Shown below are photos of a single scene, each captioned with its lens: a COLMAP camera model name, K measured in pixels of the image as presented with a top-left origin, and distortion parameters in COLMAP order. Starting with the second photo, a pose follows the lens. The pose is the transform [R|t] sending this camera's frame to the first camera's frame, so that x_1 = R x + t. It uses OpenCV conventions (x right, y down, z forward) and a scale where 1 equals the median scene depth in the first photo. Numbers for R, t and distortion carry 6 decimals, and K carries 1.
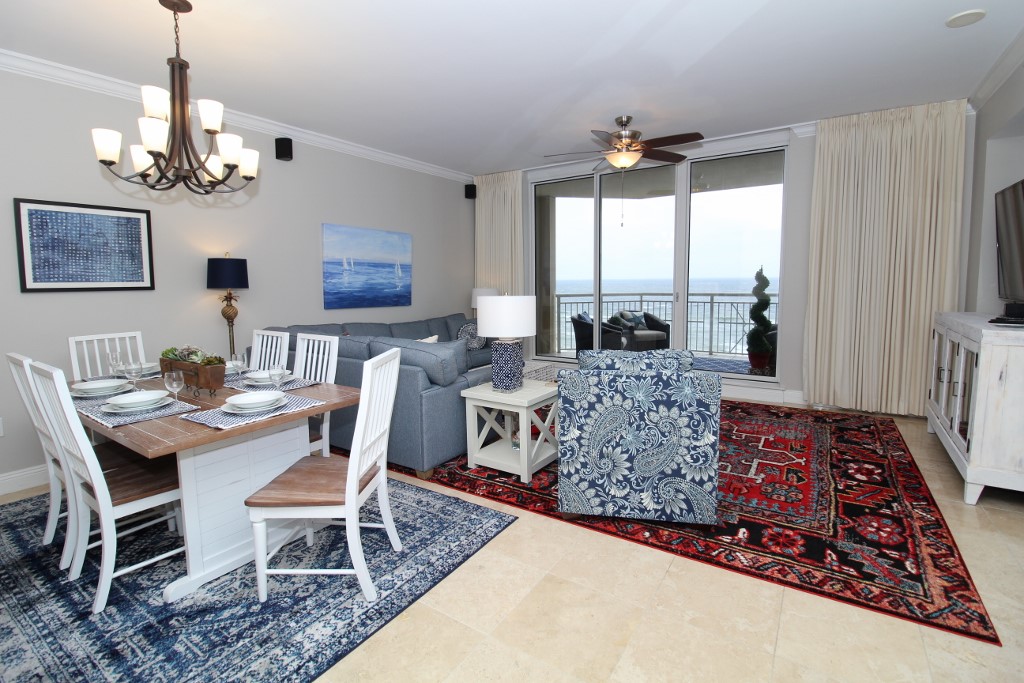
lens RADIAL K [[472.6, 0, 510.8], [0, 472.6, 323.8], [0, 0, 1]] dist [-0.000212, -0.013326]
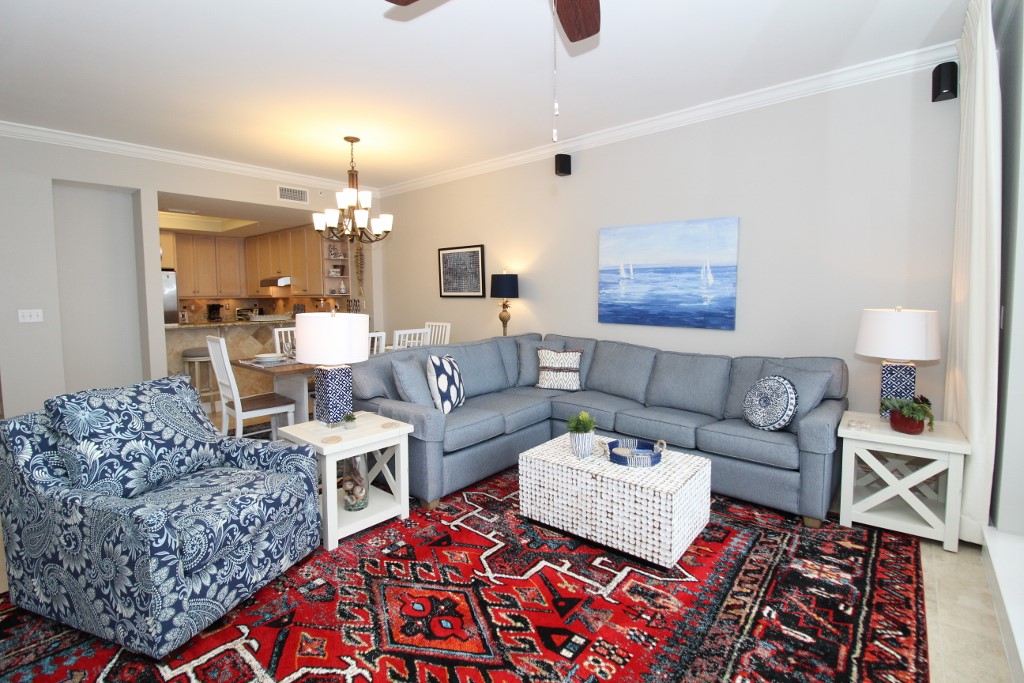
lens RADIAL K [[472.6, 0, 510.8], [0, 472.6, 323.8], [0, 0, 1]] dist [-0.000212, -0.013326]
pose [[-0.110297, 0.077894, -0.990842, 0.657249], [-0.080618, 0.992938, 0.087033, -0.116361], [0.990624, 0.089480, -0.103239, 1.143798]]
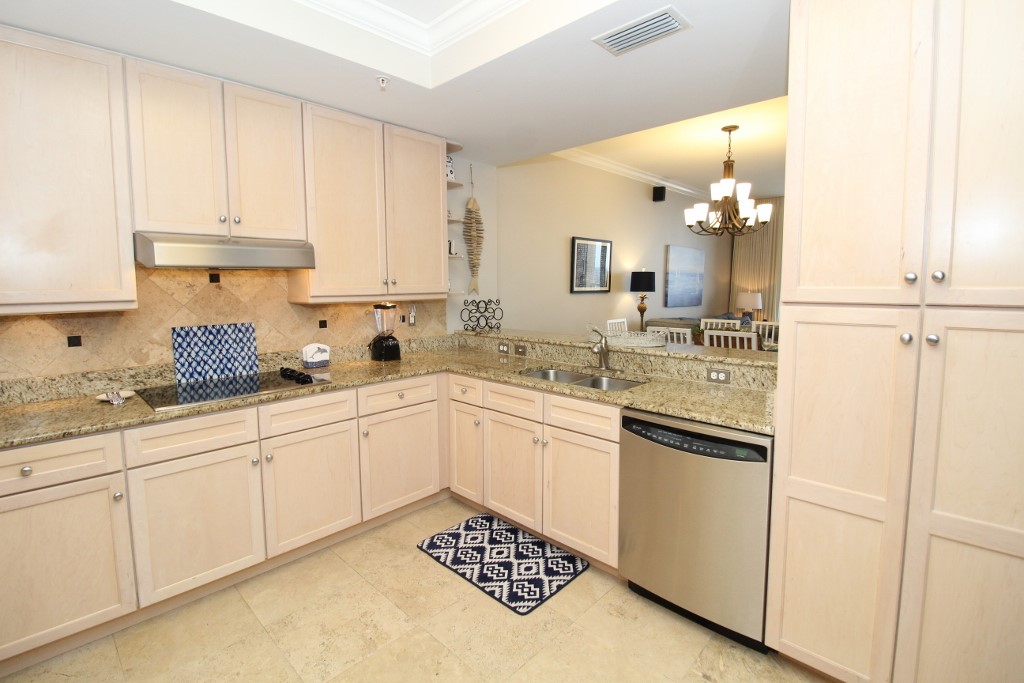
lens RADIAL K [[472.1, 0, 507.8], [0, 472.1, 323.3], [0, 0, 1]] dist [0.001365, -0.014543]
pose [[0.984019, 0.020264, -0.176906, -0.745576], [-0.021290, 0.999766, -0.003903, 0.039876], [0.176785, 0.007607, 0.984220, -0.536519]]
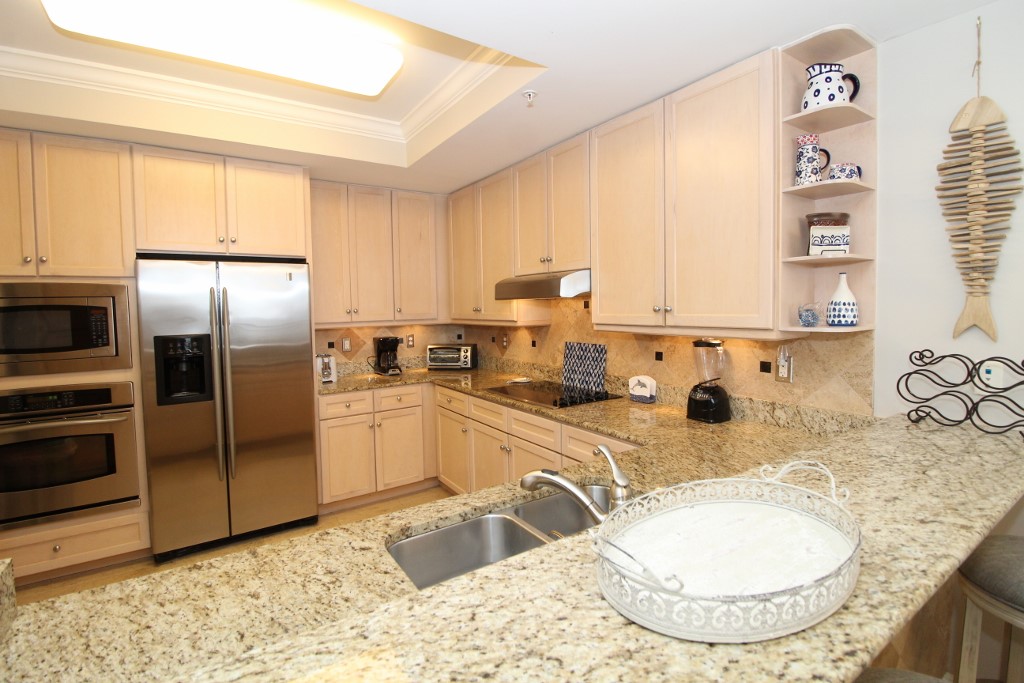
lens RADIAL K [[472.6, 0, 510.8], [0, 472.6, 323.8], [0, 0, 1]] dist [-0.000212, -0.013326]
pose [[-0.382017, 0.055168, -0.922507, -0.486019], [-0.064416, 0.994199, 0.086131, -0.043785], [0.921908, 0.092328, -0.376247, 0.208504]]
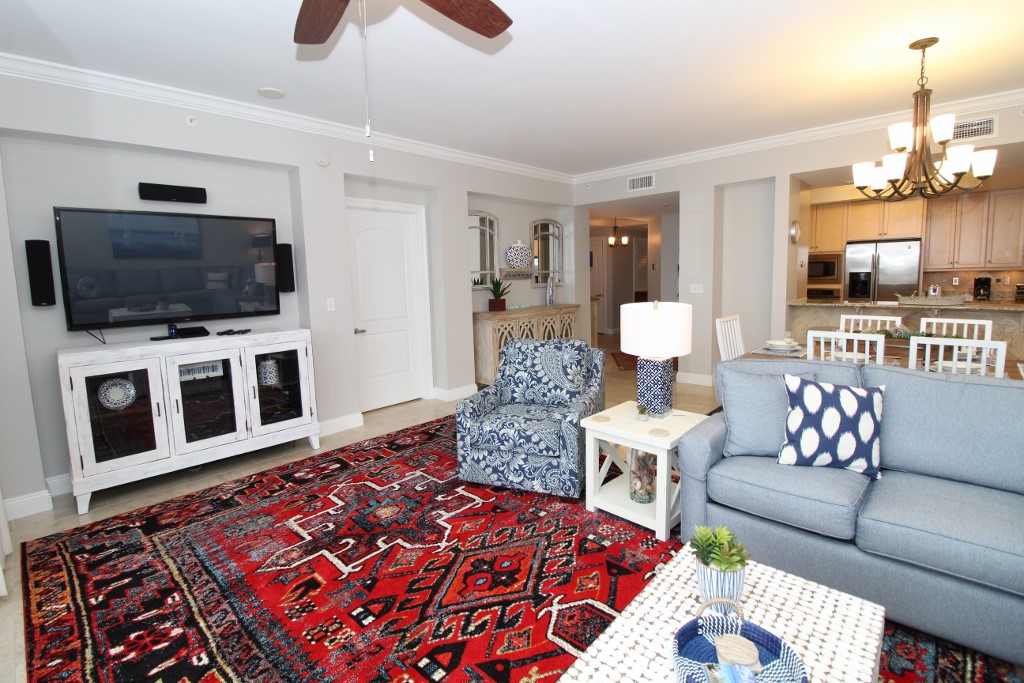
lens RADIAL K [[472.6, 0, 510.8], [0, 472.6, 323.8], [0, 0, 1]] dist [-0.000212, -0.013326]
pose [[-0.984990, 0.022143, 0.171188, 0.084041], [0.055626, 0.979550, 0.193356, -0.168476], [-0.163406, 0.199976, -0.966079, 1.522575]]
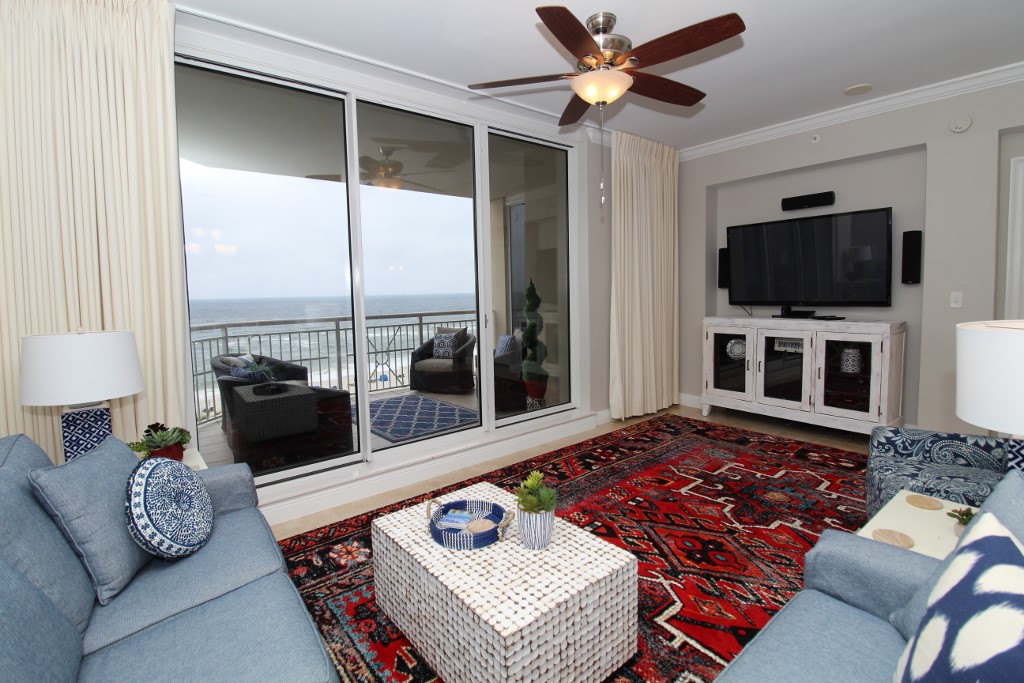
lens RADIAL K [[472.6, 0, 510.8], [0, 472.6, 323.8], [0, 0, 1]] dist [-0.000212, -0.013326]
pose [[0.302830, -0.062116, 0.951018, -0.415725], [0.108979, 0.993585, 0.030194, -0.098233], [-0.946793, 0.094498, 0.307657, 1.060603]]
